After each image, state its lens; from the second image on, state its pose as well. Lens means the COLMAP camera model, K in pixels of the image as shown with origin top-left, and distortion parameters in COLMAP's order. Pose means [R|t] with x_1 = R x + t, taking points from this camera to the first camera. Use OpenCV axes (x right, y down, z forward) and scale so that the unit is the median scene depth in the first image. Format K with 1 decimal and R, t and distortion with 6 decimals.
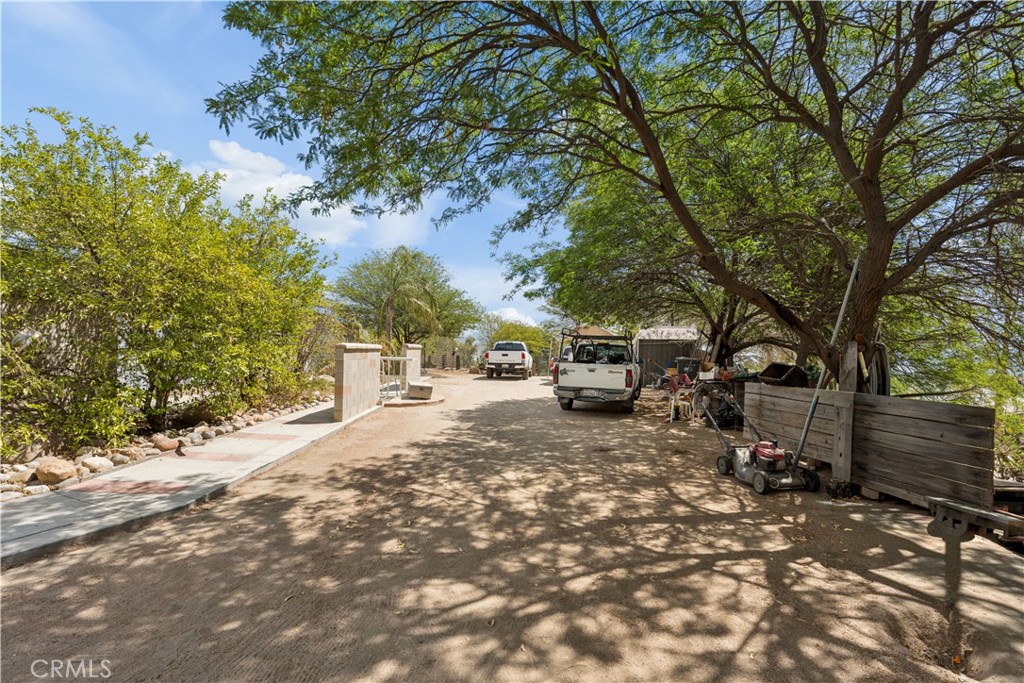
lens RADIAL K [[476.4, 0, 511.5], [0, 476.4, 354.1], [0, 0, 1]] dist [-0.000879, 0.001061]
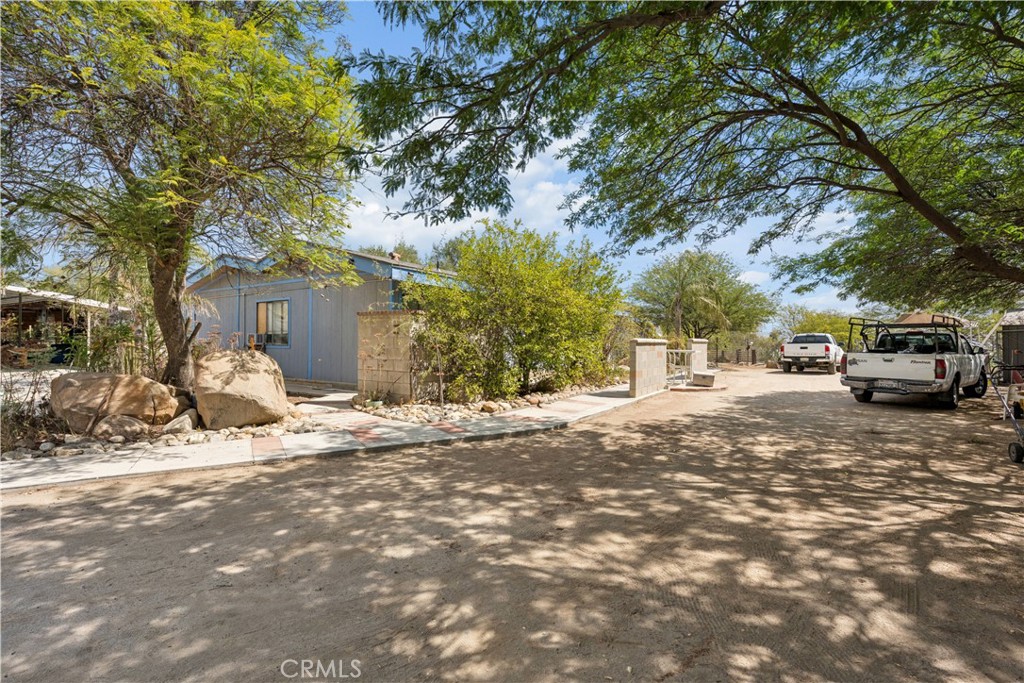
lens RADIAL K [[476.4, 0, 511.5], [0, 476.4, 354.1], [0, 0, 1]] dist [-0.000879, 0.001061]
pose [[0.822300, -0.009383, -0.568977, 0.145555], [0.012340, 0.999923, 0.001344, 0.017818], [0.568921, -0.008126, 0.822352, -0.356718]]
